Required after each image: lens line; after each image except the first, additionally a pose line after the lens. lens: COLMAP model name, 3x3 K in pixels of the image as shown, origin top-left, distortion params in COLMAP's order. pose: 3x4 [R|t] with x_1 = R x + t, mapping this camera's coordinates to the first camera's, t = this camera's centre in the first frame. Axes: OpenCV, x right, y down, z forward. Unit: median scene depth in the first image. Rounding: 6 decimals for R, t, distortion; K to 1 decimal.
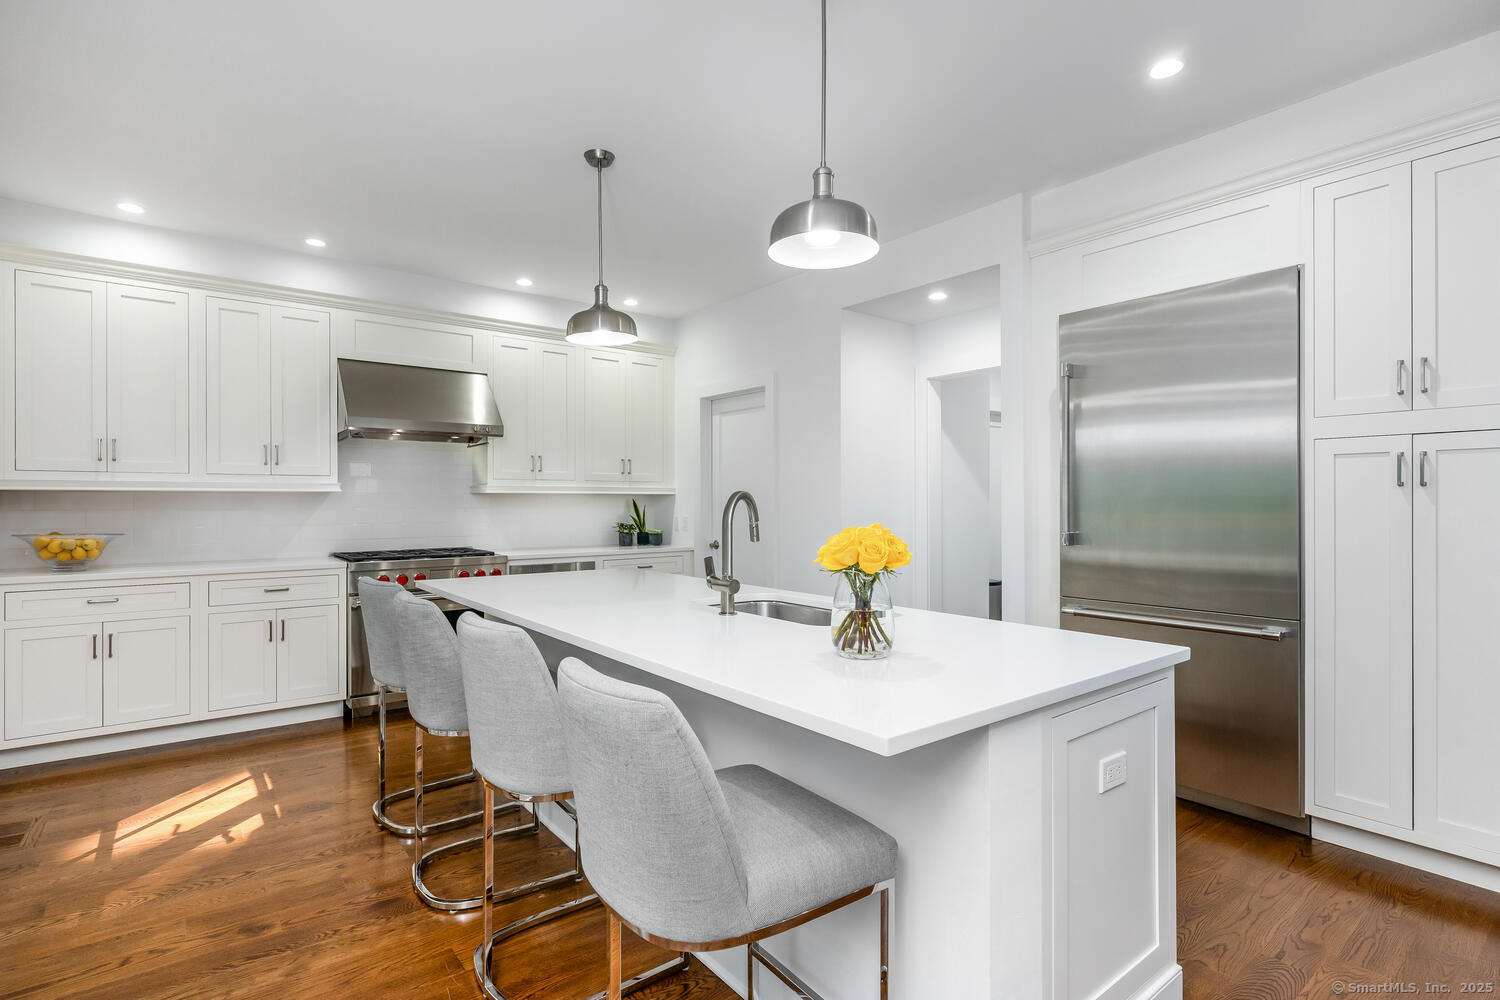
lens RADIAL K [[730.0, 0, 736.2], [0, 730.0, 494.7], [0, 0, 1]] dist [0.003333, 0.000897]
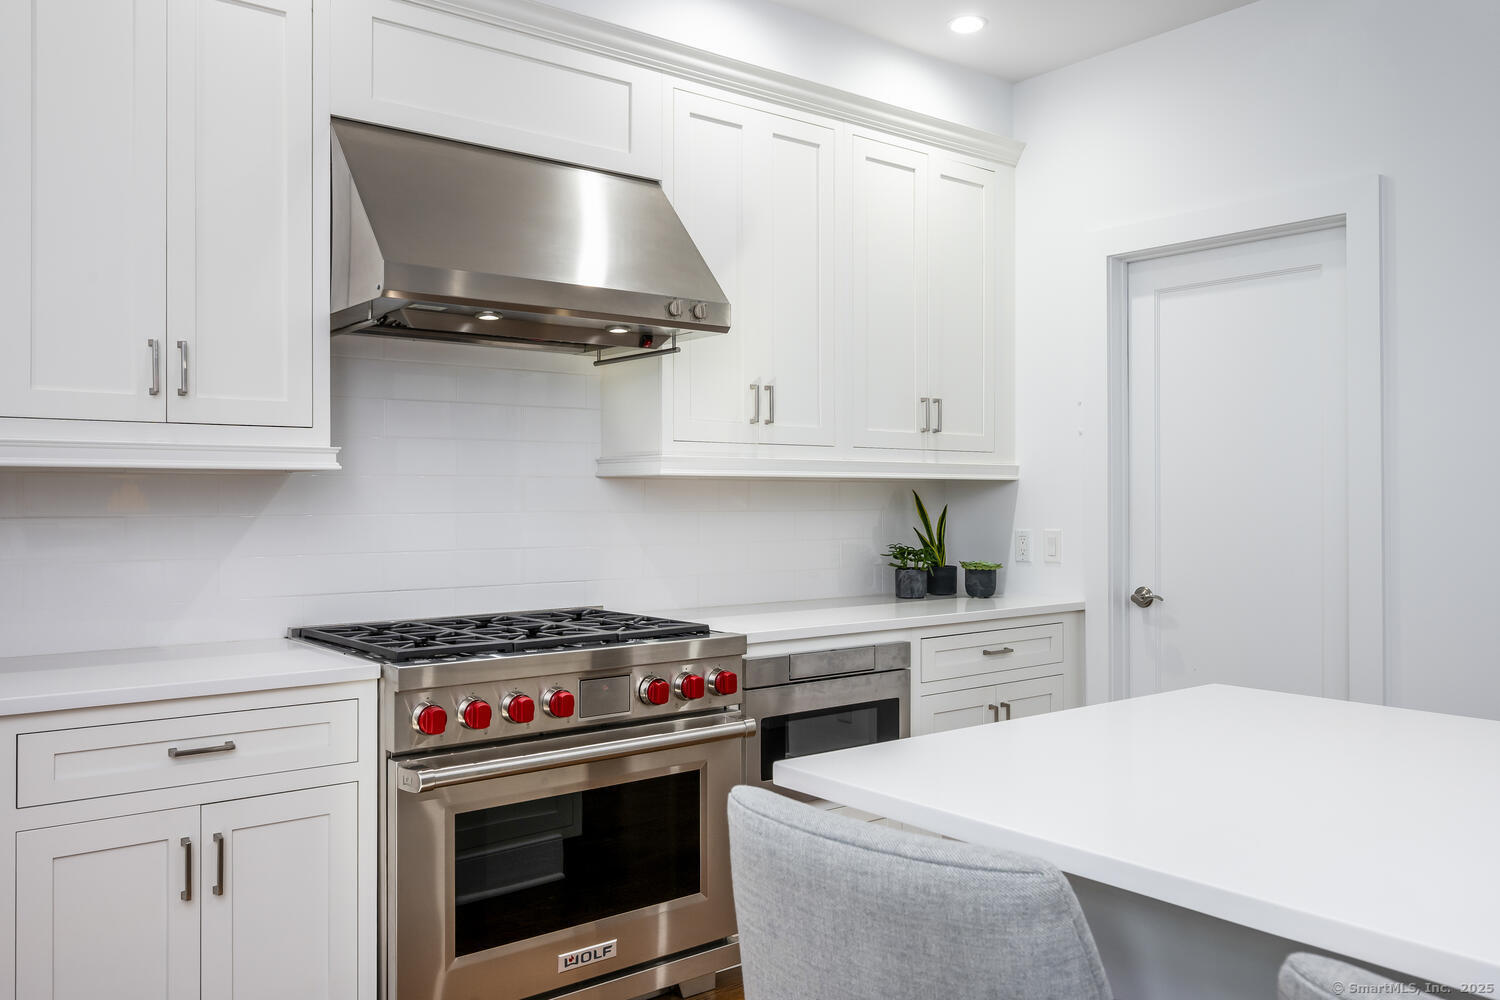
lens RADIAL K [[1177.9, 0, 748.9], [0, 1177.9, 476.0], [0, 0, 1]] dist [-0.009371, -0.003190]
pose [[0.999861, 0.001216, 0.016644, -0.305238], [-0.001107, 0.999978, -0.006542, 0.002328], [-0.016651, 0.006523, 0.999840, 0.351596]]
